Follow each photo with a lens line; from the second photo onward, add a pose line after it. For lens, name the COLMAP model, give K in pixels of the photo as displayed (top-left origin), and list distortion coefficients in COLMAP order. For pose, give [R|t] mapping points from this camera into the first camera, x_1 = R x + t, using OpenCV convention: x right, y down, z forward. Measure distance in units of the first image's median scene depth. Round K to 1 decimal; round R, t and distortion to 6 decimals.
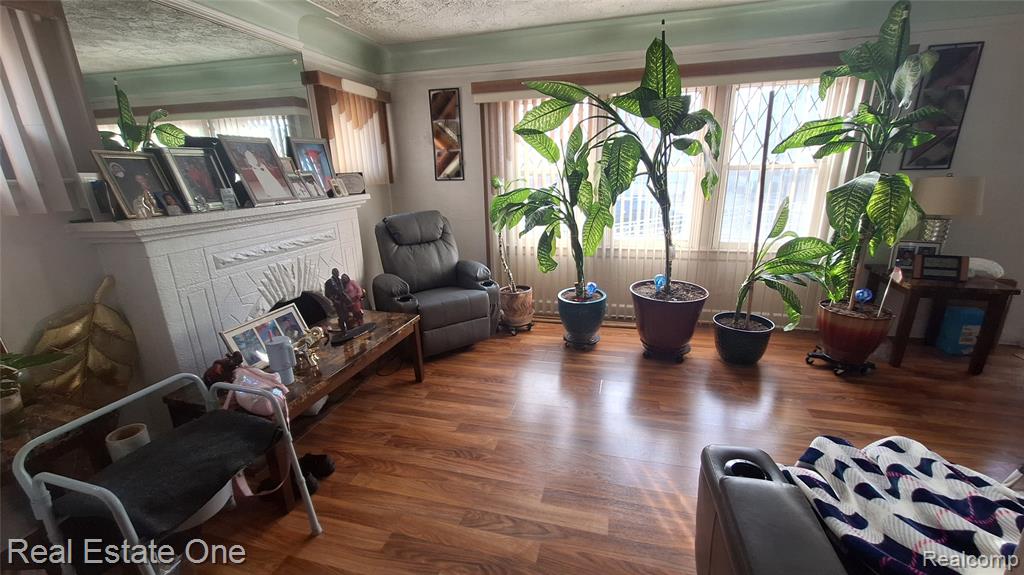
lens RADIAL K [[408.5, 0, 517.7], [0, 408.5, 289.5], [0, 0, 1]] dist [0.004278, 0.000156]
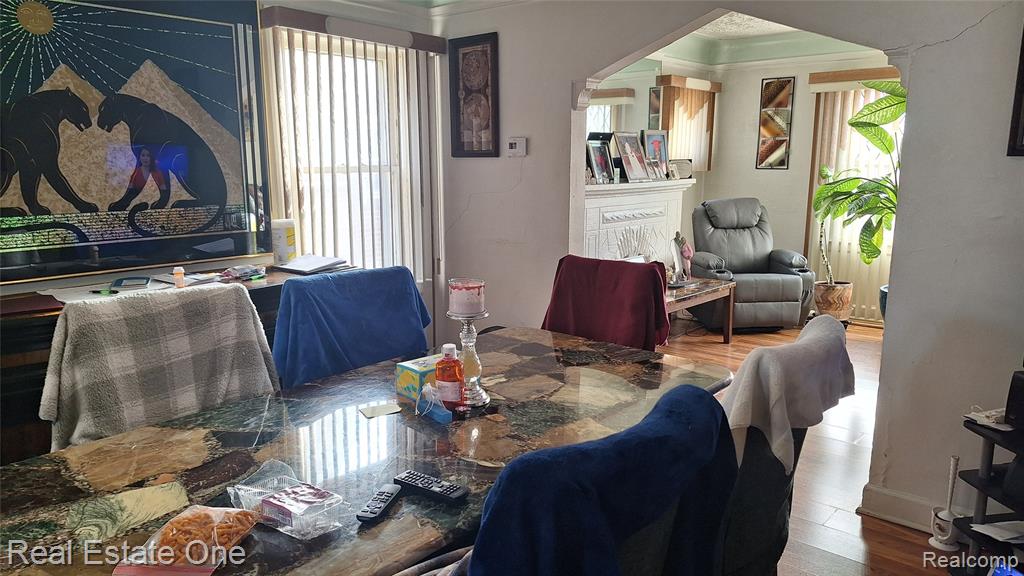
lens RADIAL K [[695.1, 0, 511.1], [0, 695.1, 291.4], [0, 0, 1]] dist [0.006452, -0.002574]
pose [[0.887898, 0.106524, -0.447538, 0.058397], [-0.147212, 0.987460, -0.057025, 0.229470], [0.435851, 0.116515, 0.892445, -0.792459]]
